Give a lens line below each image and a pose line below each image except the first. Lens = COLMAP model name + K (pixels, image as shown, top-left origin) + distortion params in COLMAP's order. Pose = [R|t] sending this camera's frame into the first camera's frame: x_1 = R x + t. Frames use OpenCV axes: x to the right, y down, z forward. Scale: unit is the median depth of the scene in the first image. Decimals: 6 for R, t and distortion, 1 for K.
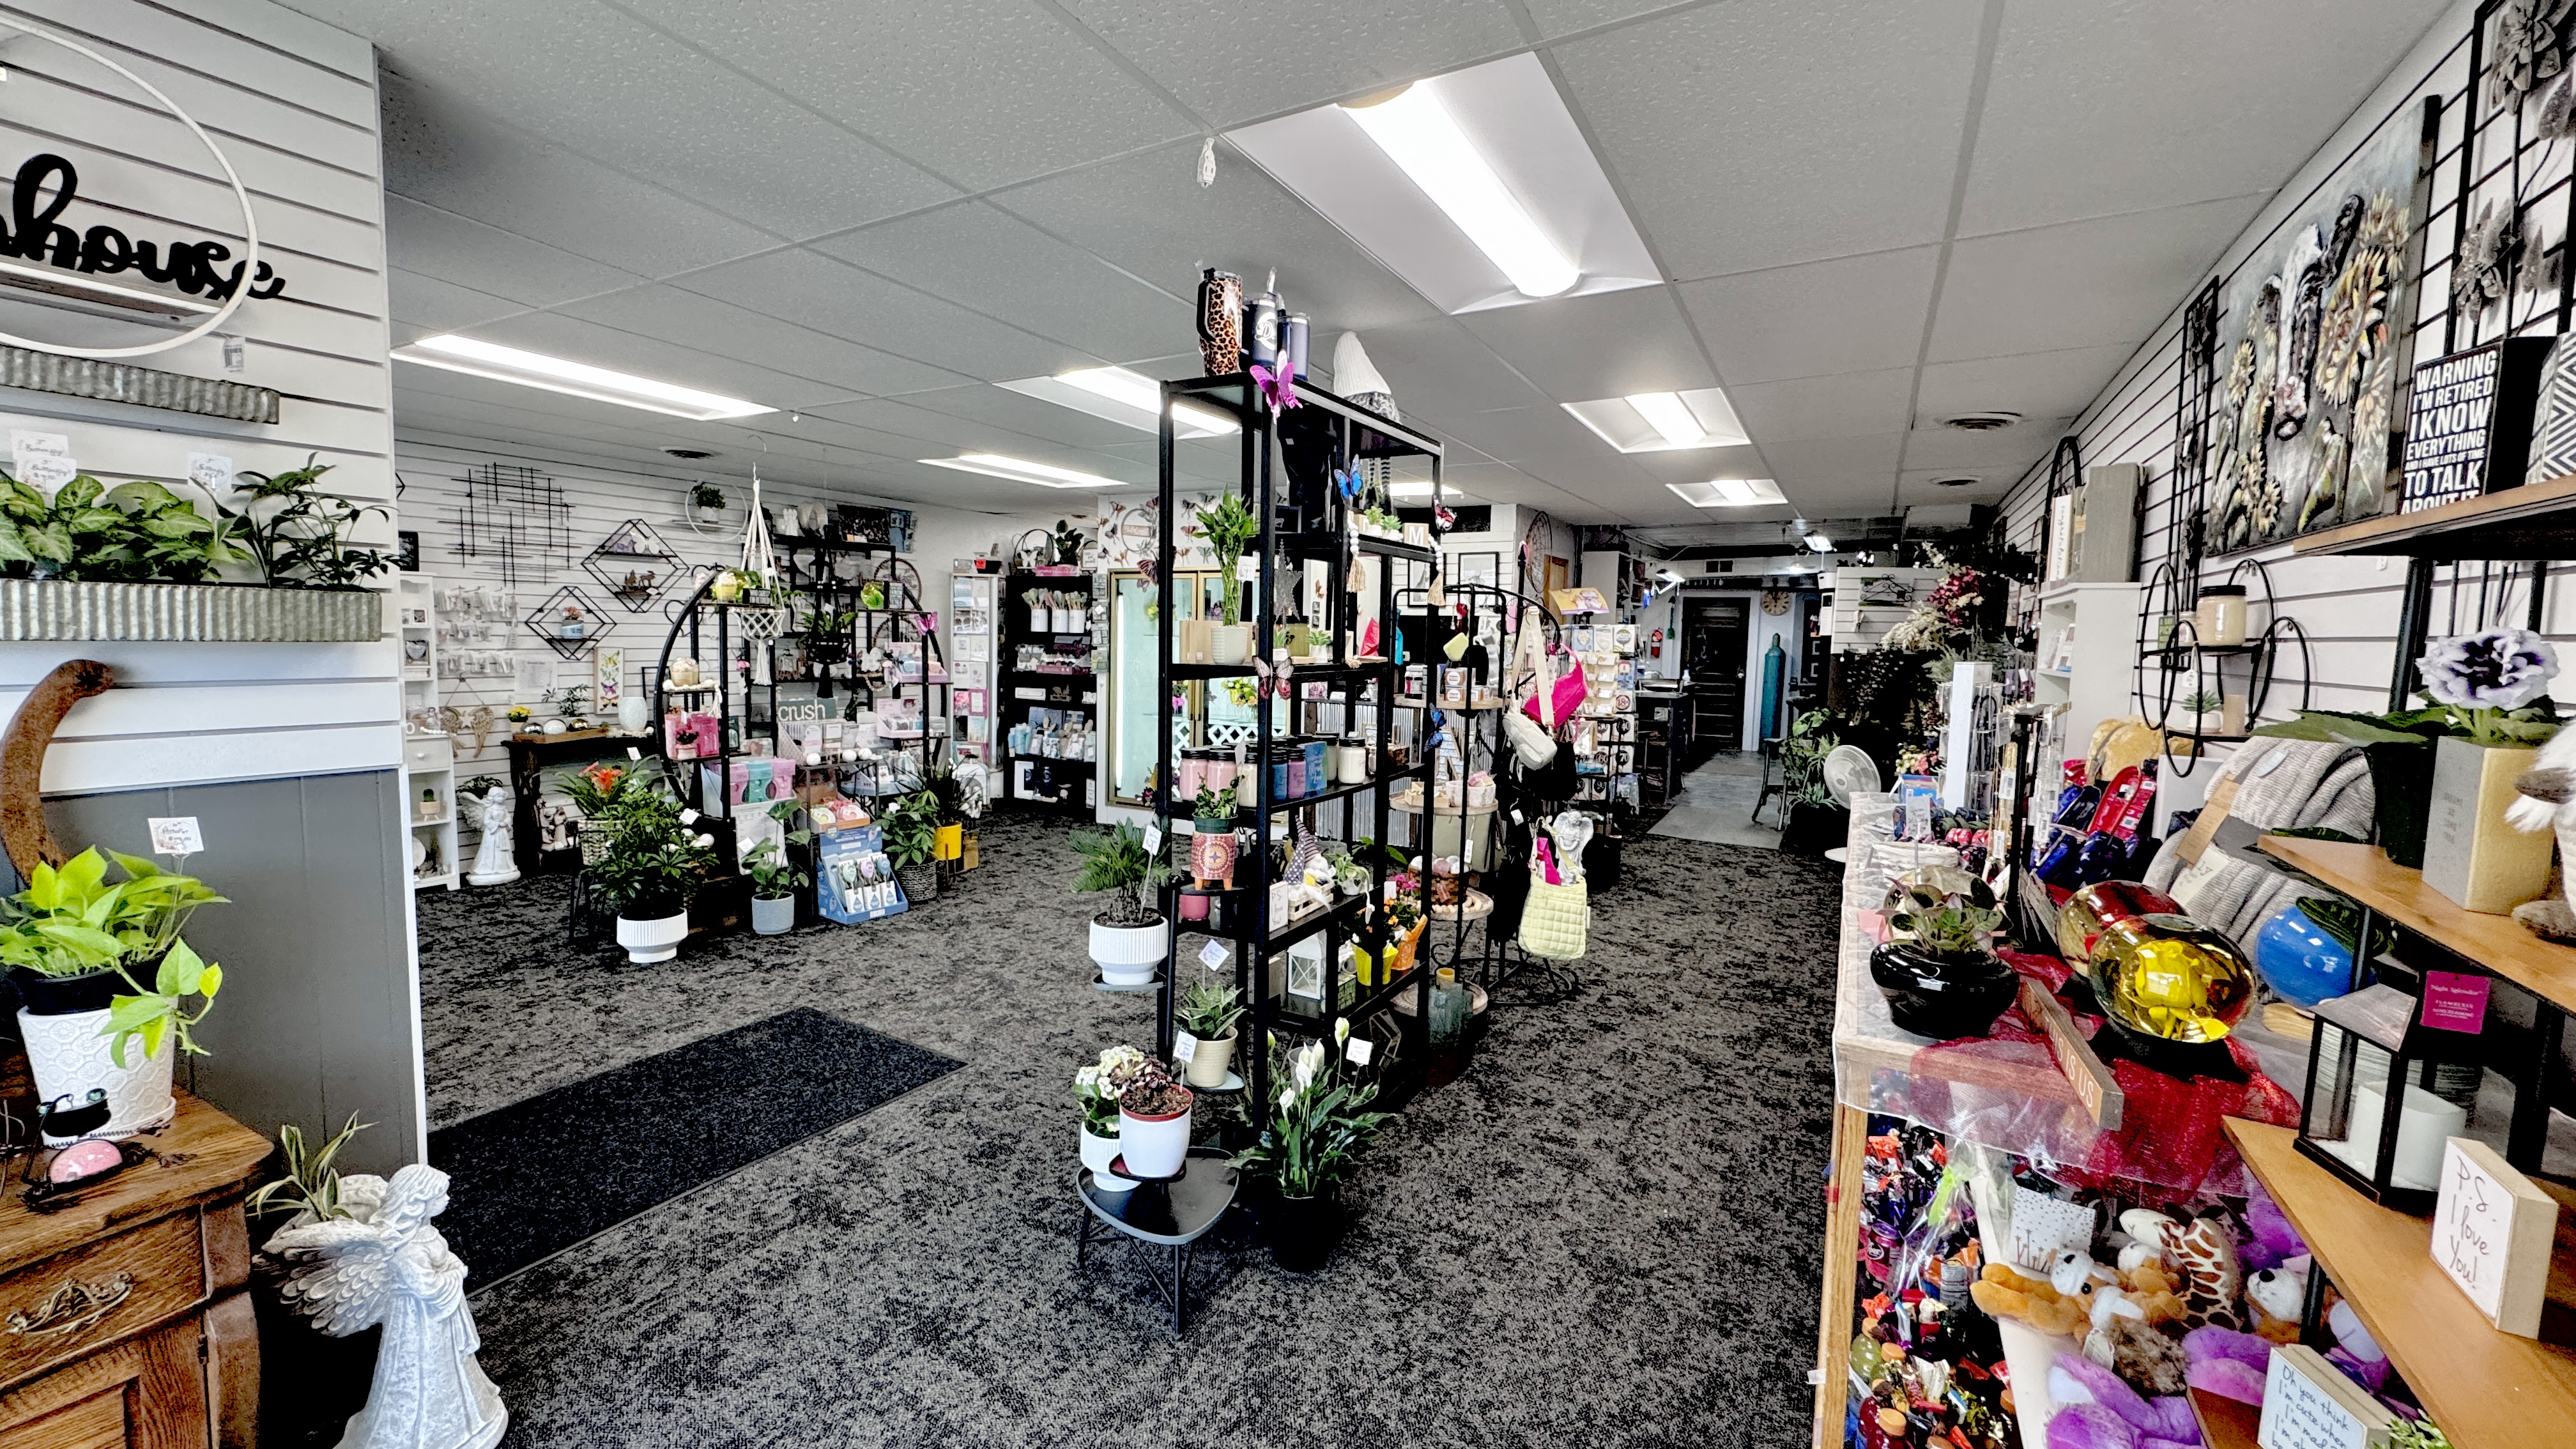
lens RADIAL K [[1023.2, 0, 1284.0], [0, 1023.2, 723.5], [0, 0, 1]] dist [-0.002425, 0.000048]
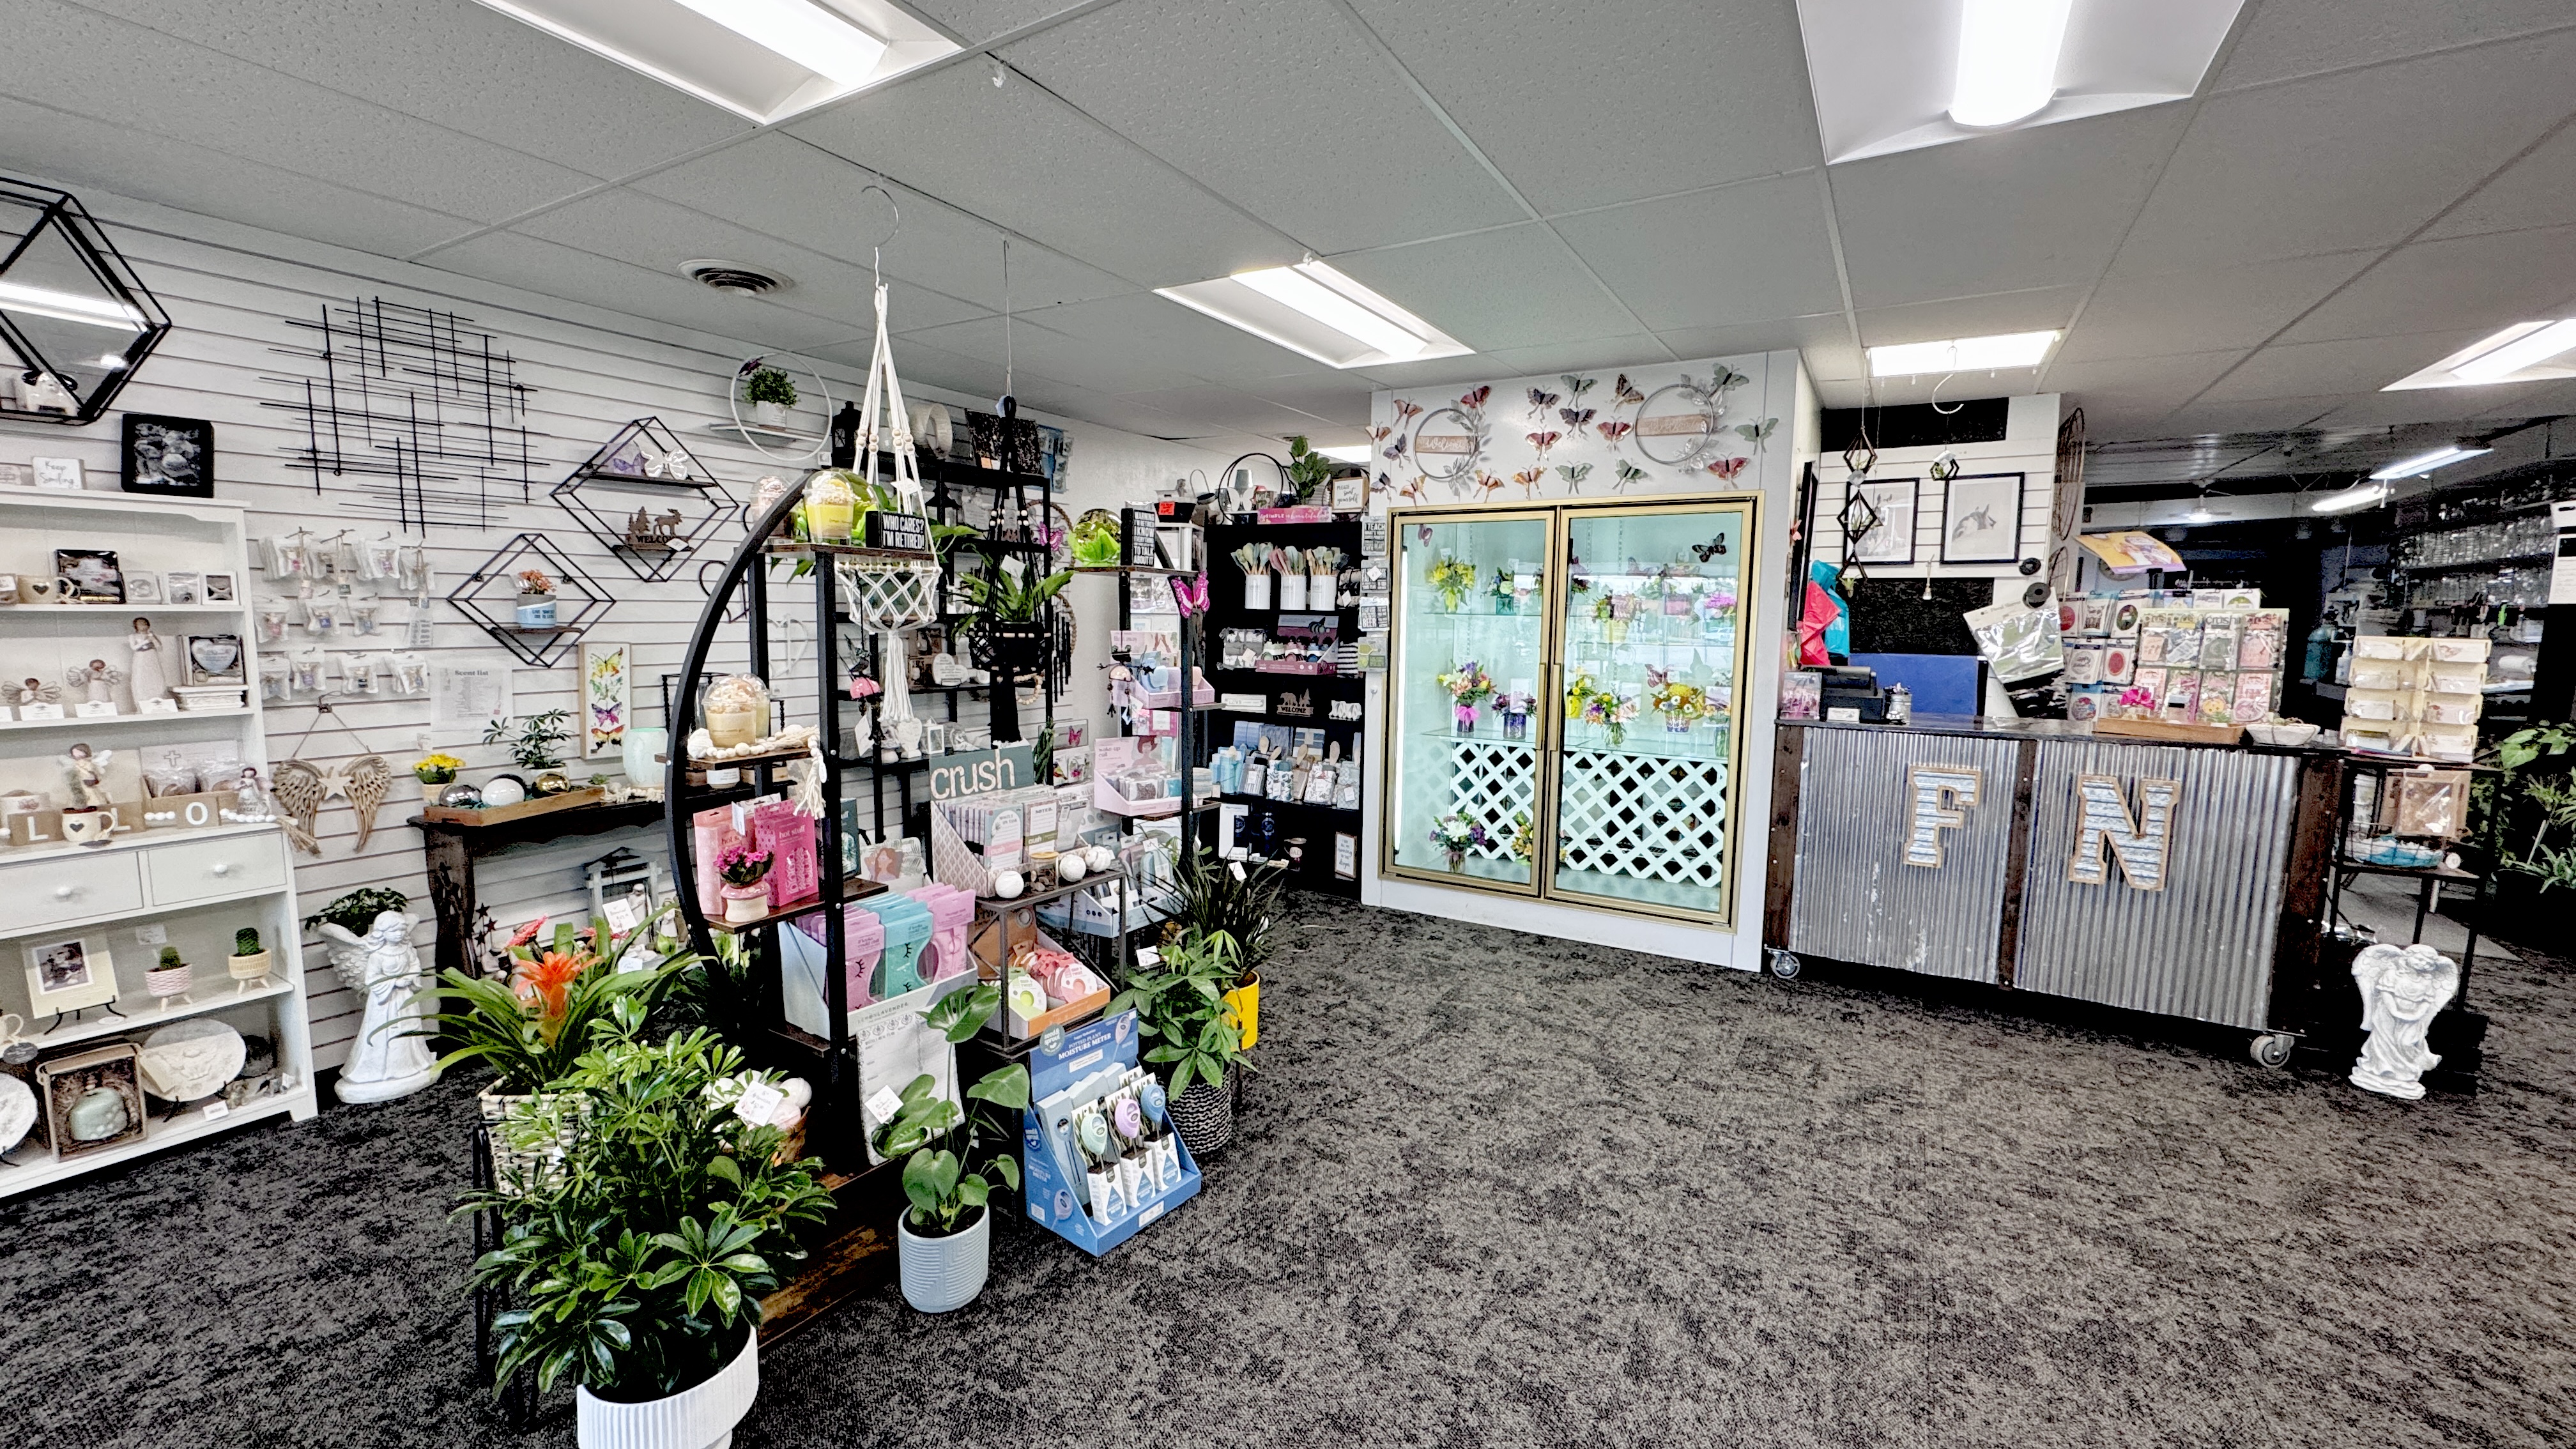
lens RADIAL K [[1023.2, 0, 1284.0], [0, 1023.2, 723.5], [0, 0, 1]] dist [-0.002425, 0.000048]
pose [[0.999386, -0.005513, -0.034599, -0.281777], [0.006260, 0.999749, 0.021531, -0.042343], [0.034472, -0.021734, 0.999169, 0.476491]]
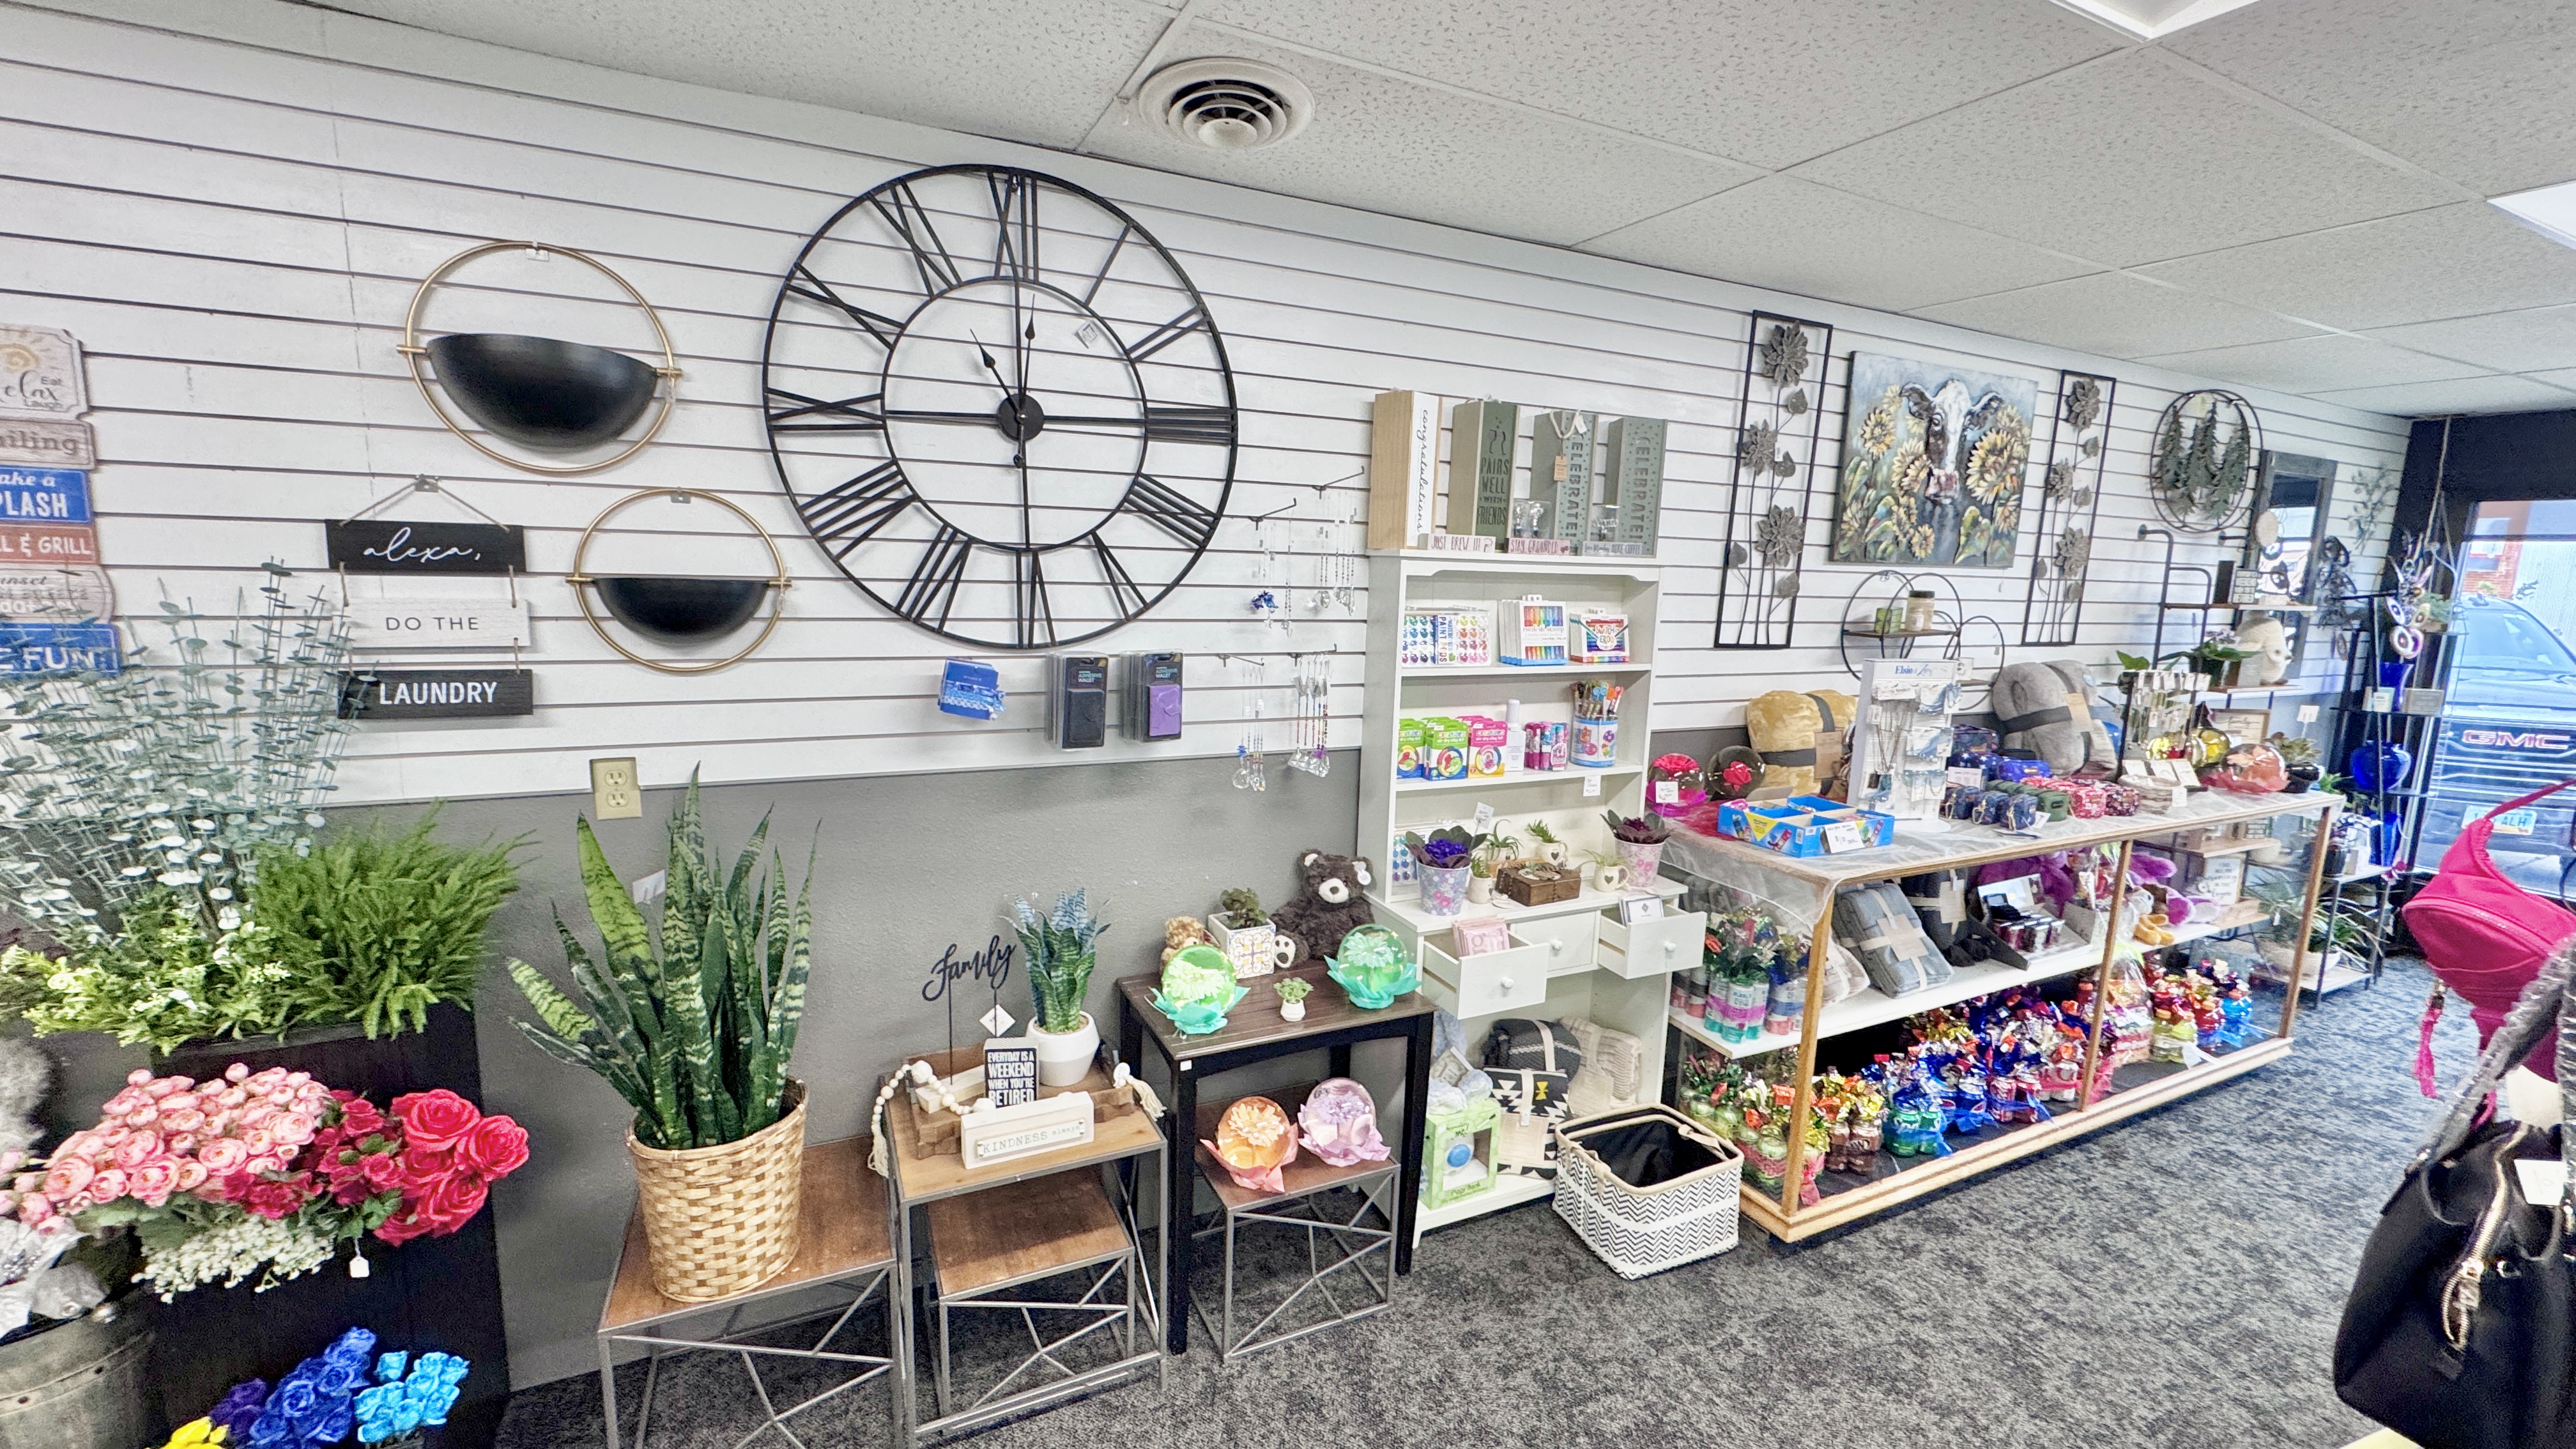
lens RADIAL K [[1023.2, 0, 1284.0], [0, 1023.2, 723.5], [0, 0, 1]] dist [-0.002425, 0.000048]
pose [[-0.815925, -0.133535, 0.562525, 0.291980], [0.005568, 0.971101, 0.238602, -0.112495], [-0.578130, 0.197814, -0.791603, 1.020252]]
